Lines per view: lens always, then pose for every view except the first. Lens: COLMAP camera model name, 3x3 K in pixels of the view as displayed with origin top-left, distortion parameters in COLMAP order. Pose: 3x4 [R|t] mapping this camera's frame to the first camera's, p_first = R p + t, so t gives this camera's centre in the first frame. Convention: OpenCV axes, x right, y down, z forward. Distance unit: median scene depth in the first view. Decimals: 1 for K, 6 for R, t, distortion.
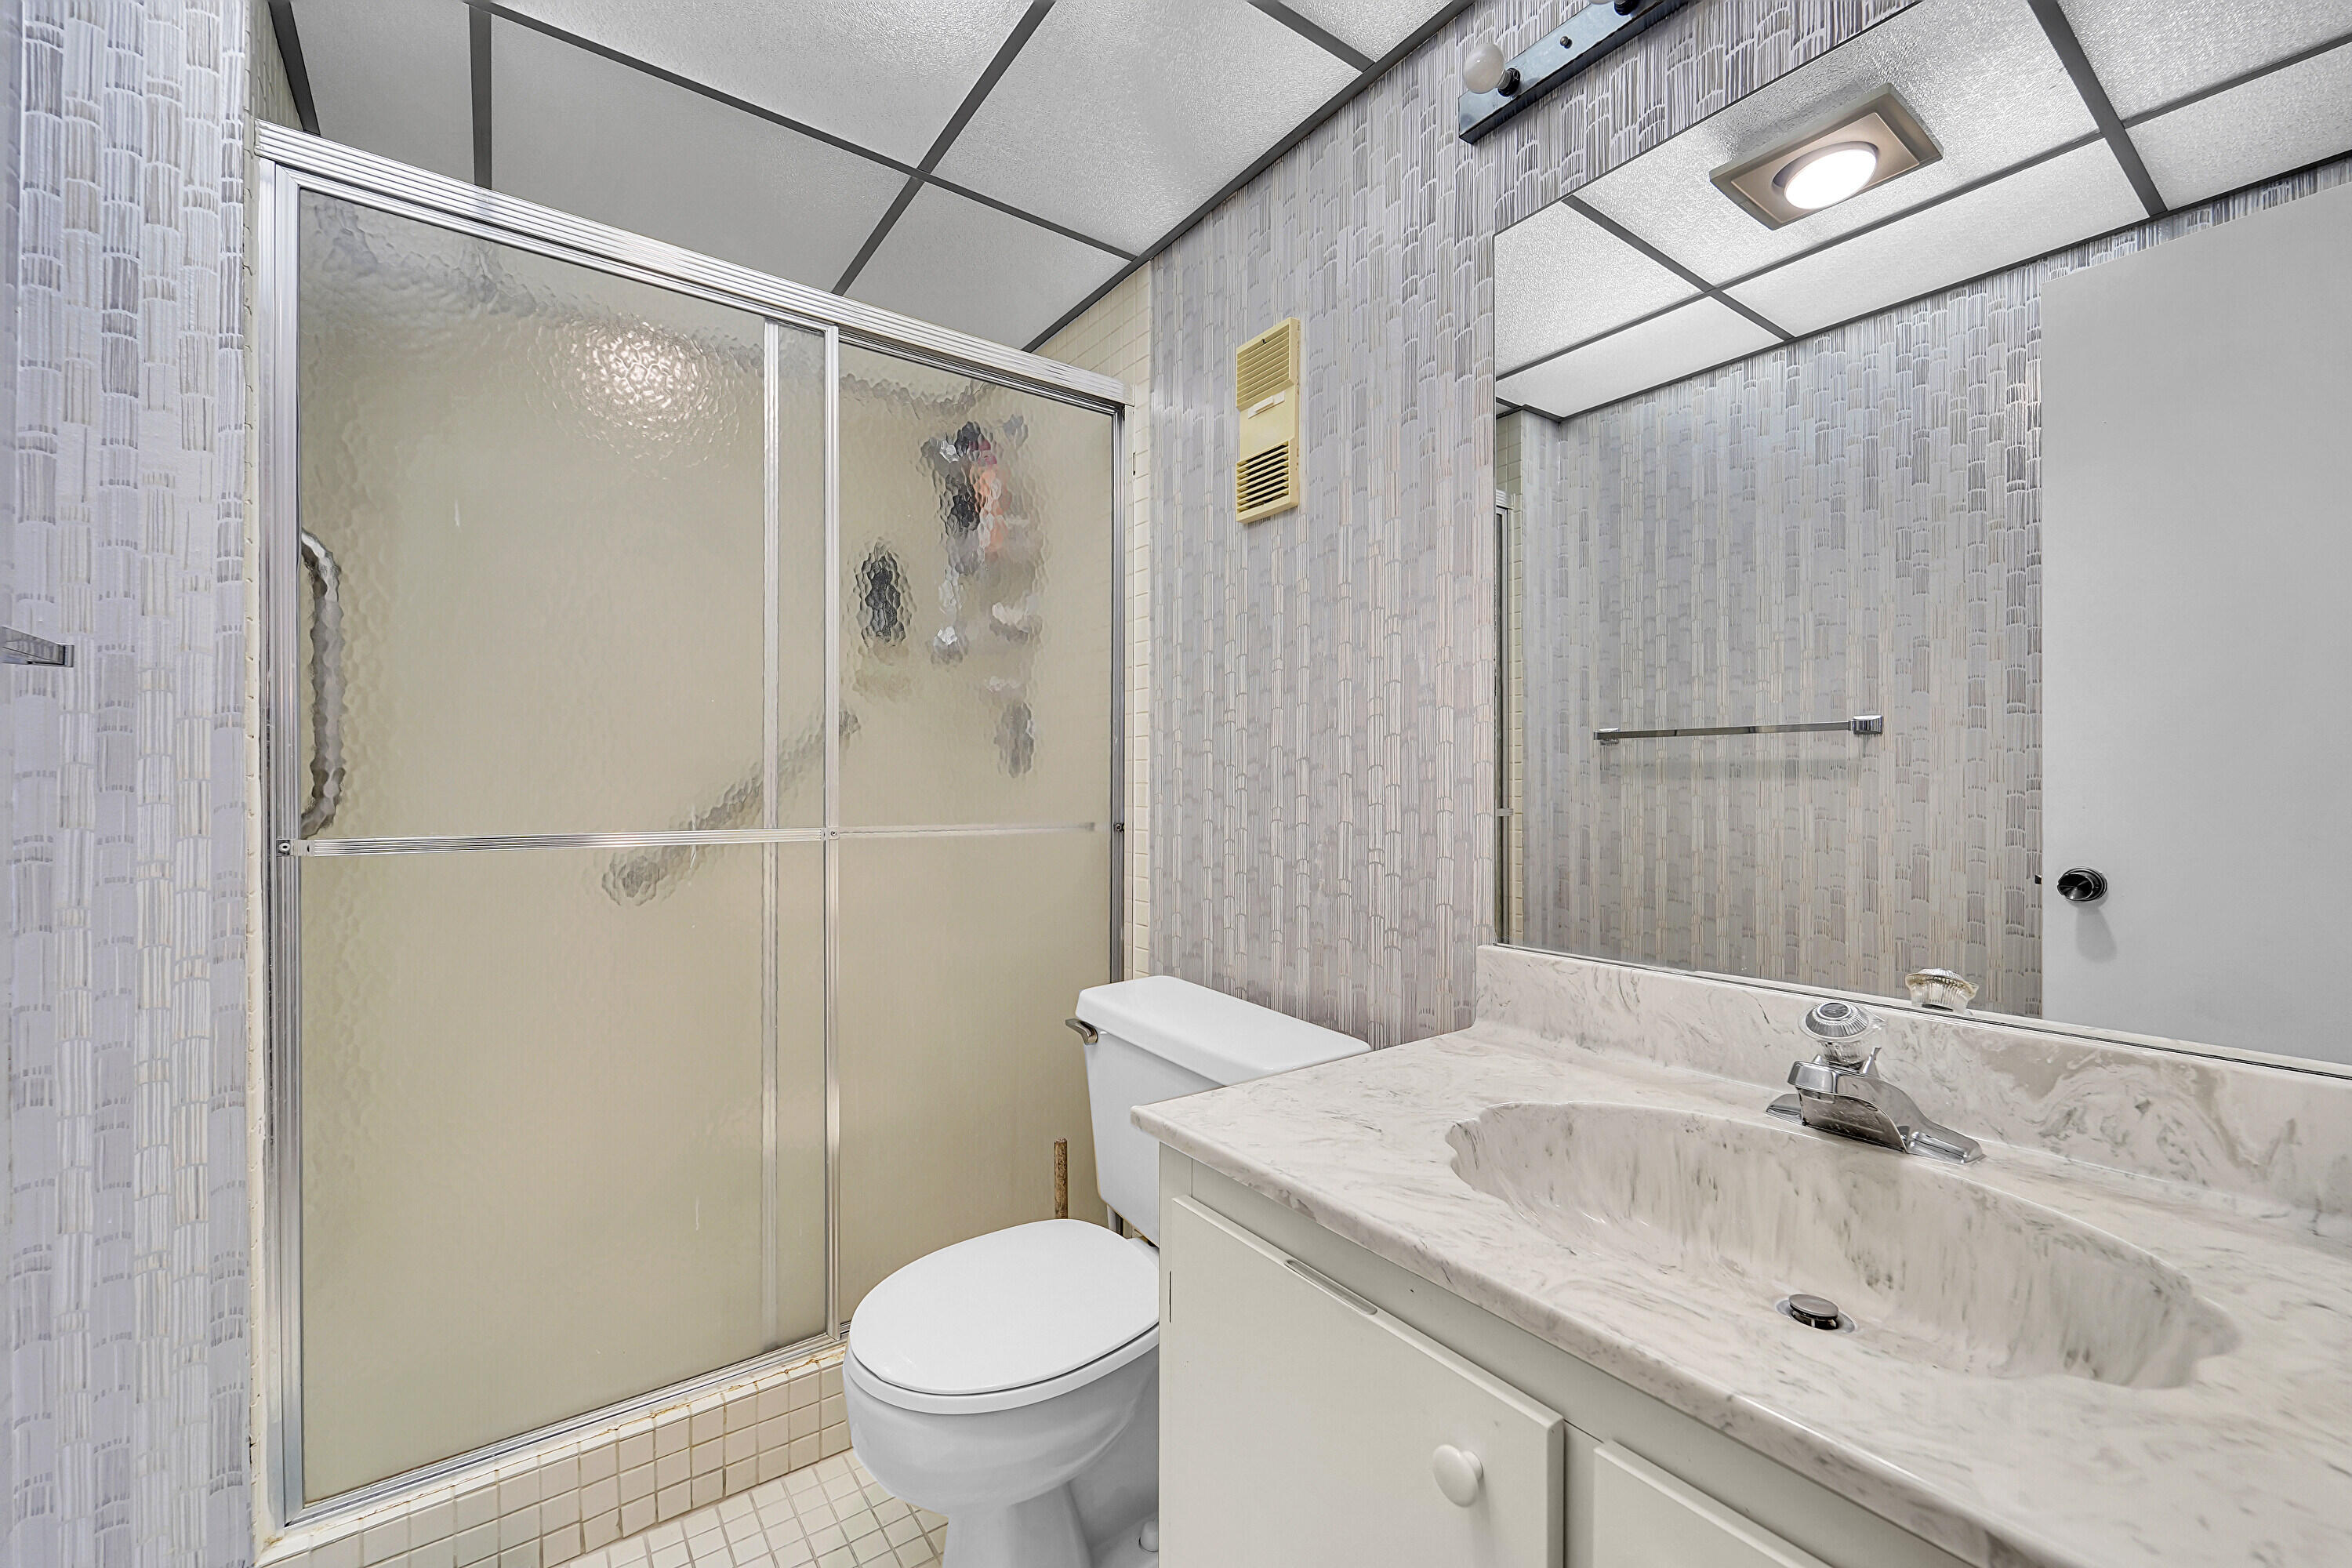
lens RADIAL K [[949.3, 0, 1177.4], [0, 949.3, 790.0], [0, 0, 1]] dist [0.002457, -0.001573]
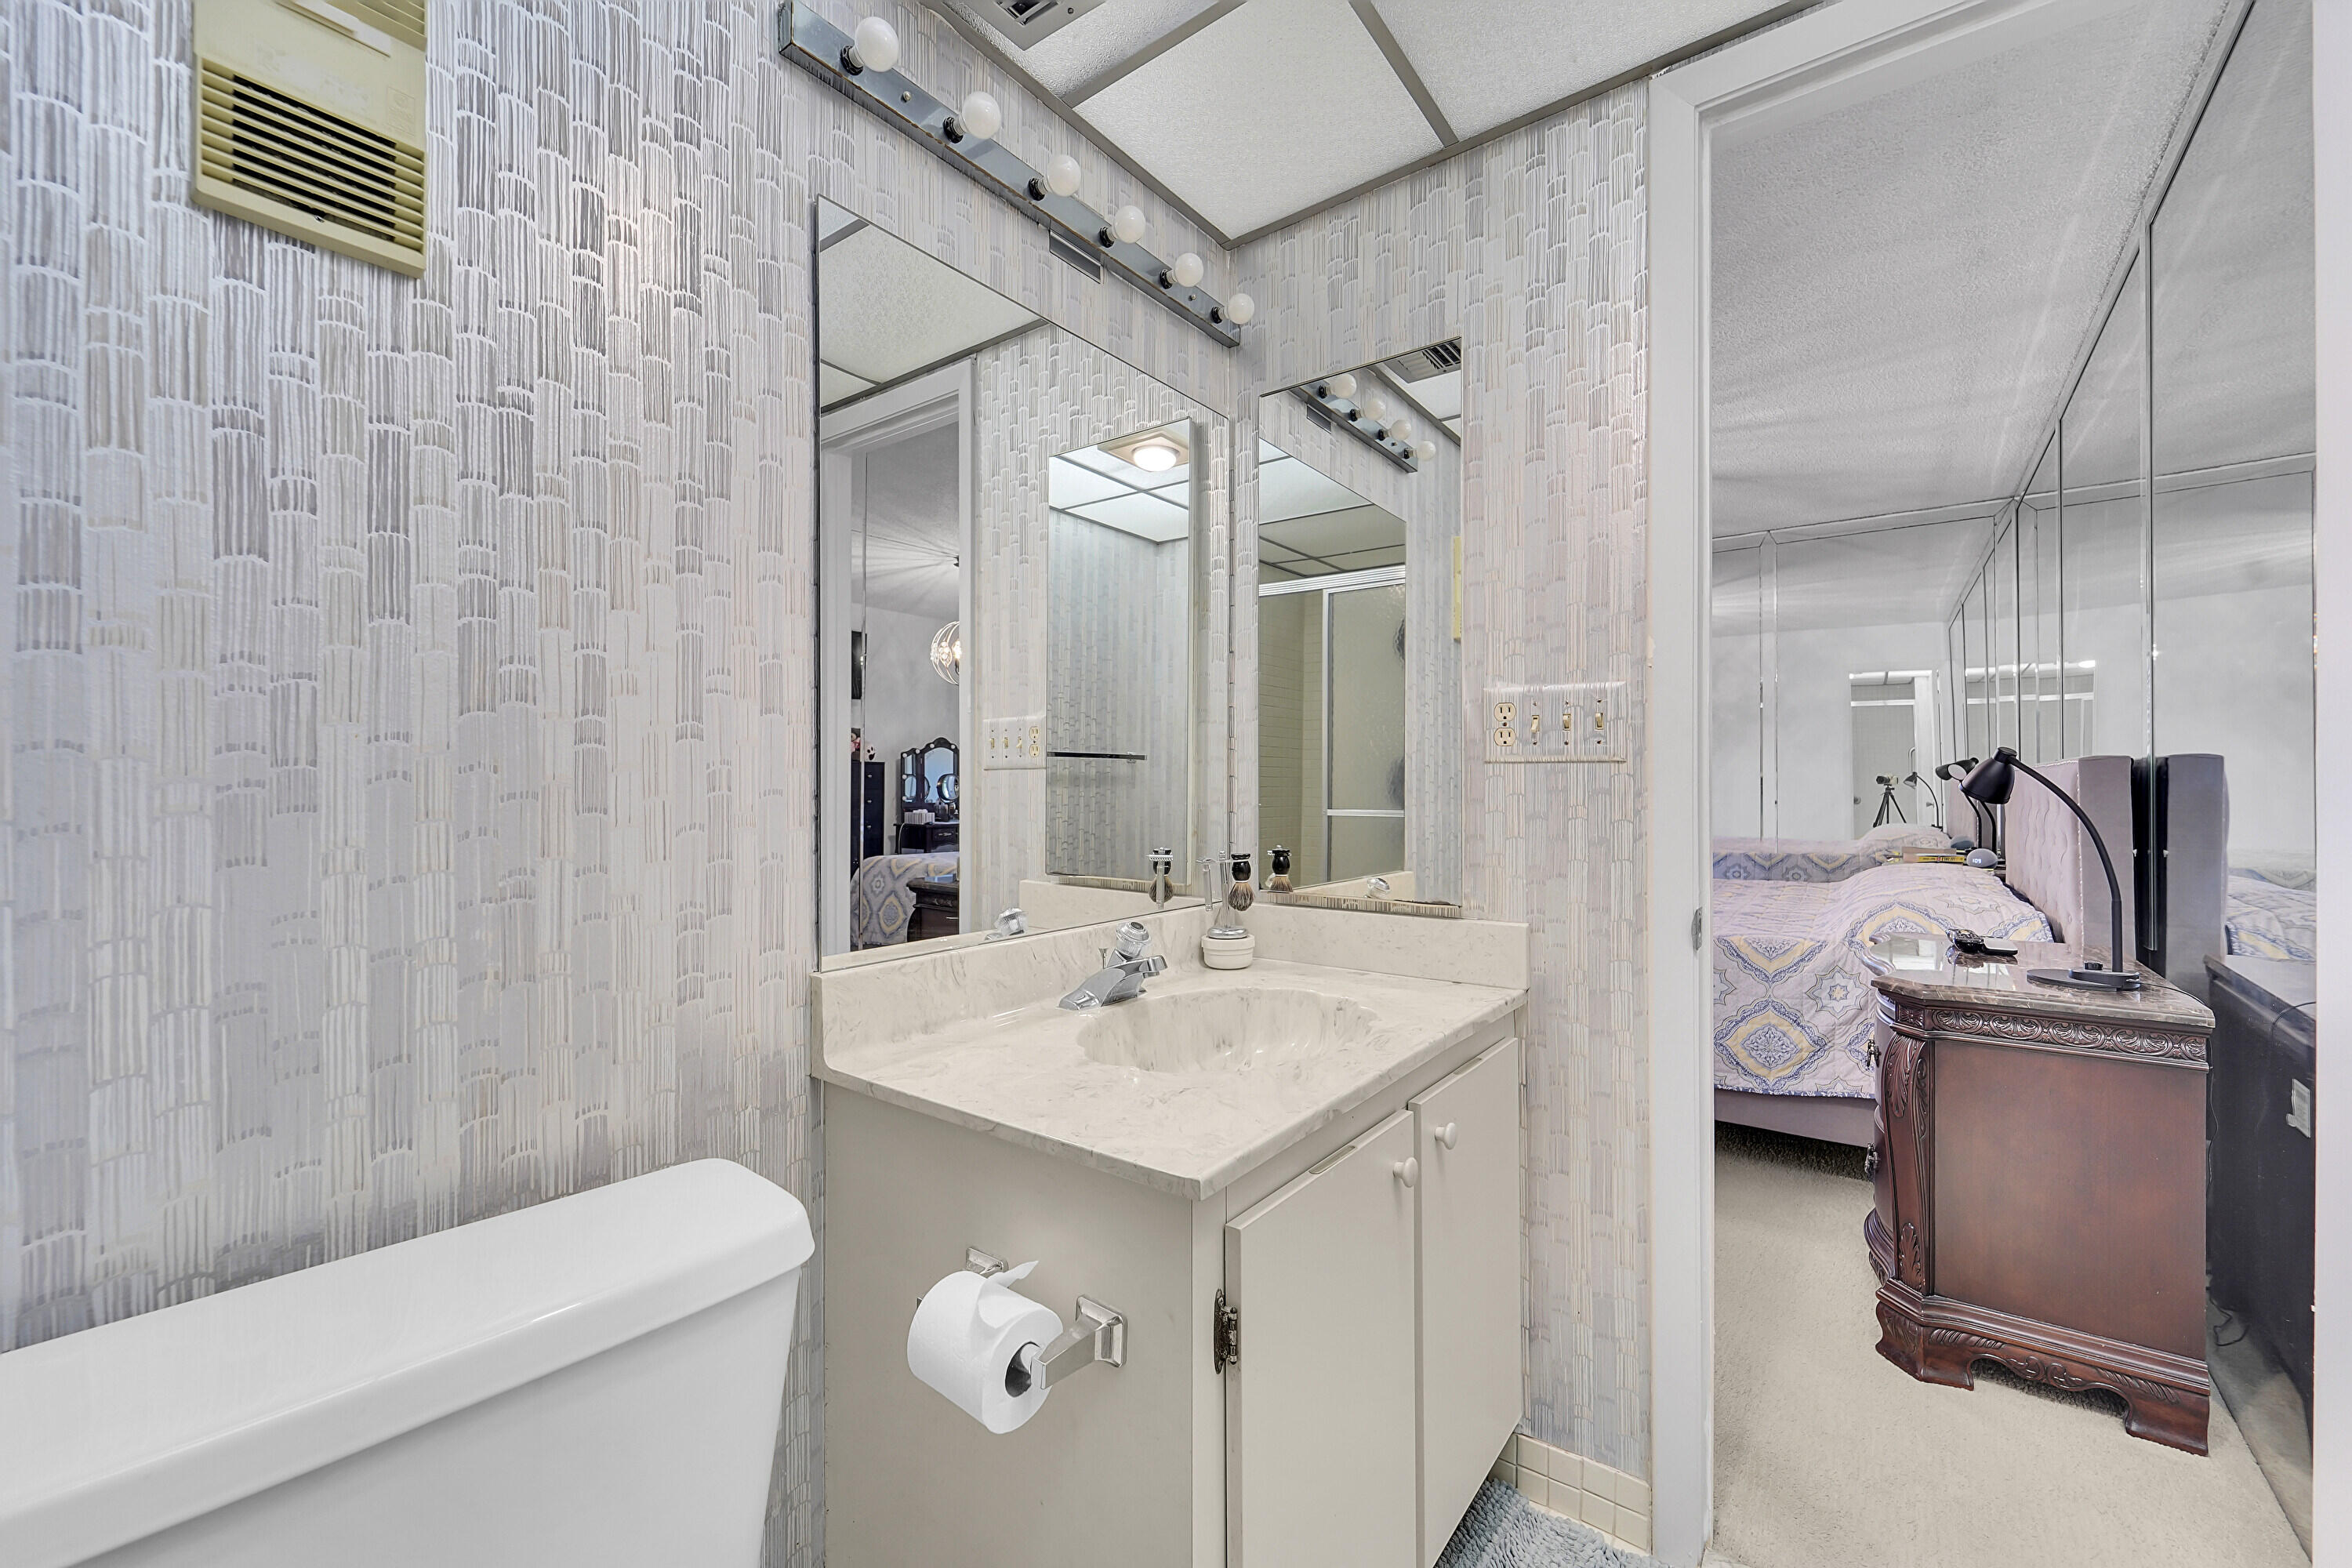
lens RADIAL K [[949.3, 0, 1176.6], [0, 949.3, 781.1], [0, 0, 1]] dist [0.002457, -0.001573]
pose [[-0.296522, 0.000872, 0.955025, -0.698653], [-0.002229, 0.999996, -0.001605, -0.021960], [-0.955023, -0.002605, -0.296519, 1.028224]]
